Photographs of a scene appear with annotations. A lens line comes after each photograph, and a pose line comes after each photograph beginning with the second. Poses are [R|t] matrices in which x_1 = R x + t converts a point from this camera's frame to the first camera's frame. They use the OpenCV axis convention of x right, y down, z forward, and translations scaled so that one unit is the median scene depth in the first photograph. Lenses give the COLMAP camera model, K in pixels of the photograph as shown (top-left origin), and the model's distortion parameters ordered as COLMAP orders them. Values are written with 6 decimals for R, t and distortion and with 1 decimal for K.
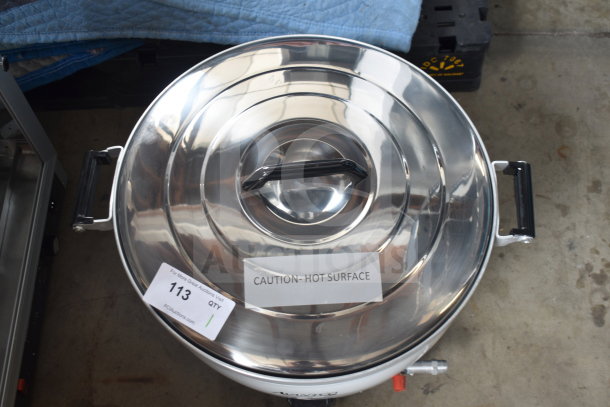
lens RADIAL K [[792.6, 0, 303.9], [0, 792.6, 203.4], [0, 0, 1]] dist [-0.064389, 0.000000]
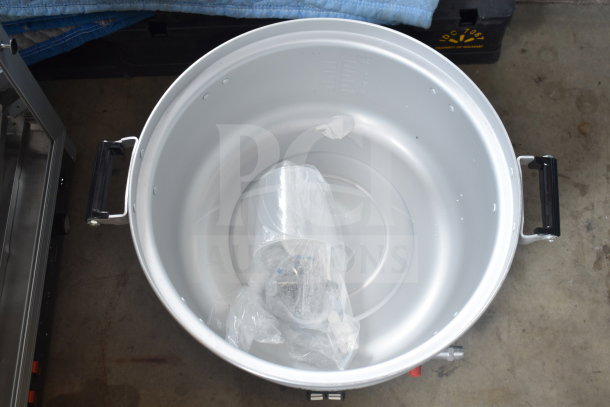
lens RADIAL K [[792.6, 0, 303.8], [0, 792.6, 201.1], [0, 0, 1]] dist [-0.064389, 0.000000]
pose [[0.999974, 0.007242, 0.000011, -0.019282], [-0.007219, 0.996581, 0.082302, -0.059362], [0.000585, -0.082300, 0.996607, 0.021180]]
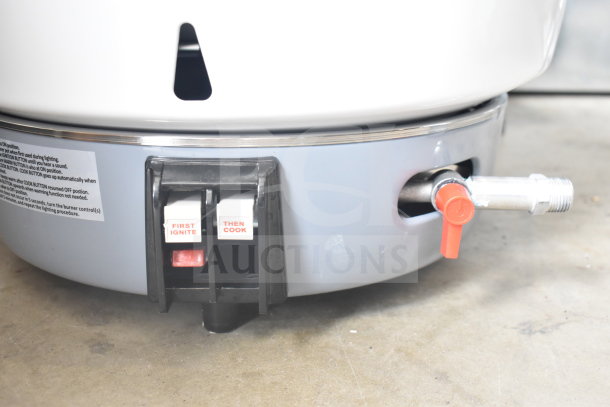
lens RADIAL K [[792.6, 0, 307.6], [0, 792.6, 203.7], [0, 0, 1]] dist [-0.064389, 0.000000]
pose [[0.998918, 0.030433, 0.035164, 0.034315], [0.005013, 0.681261, -0.732023, 0.457935], [-0.046233, 0.731407, 0.680372, 0.683187]]
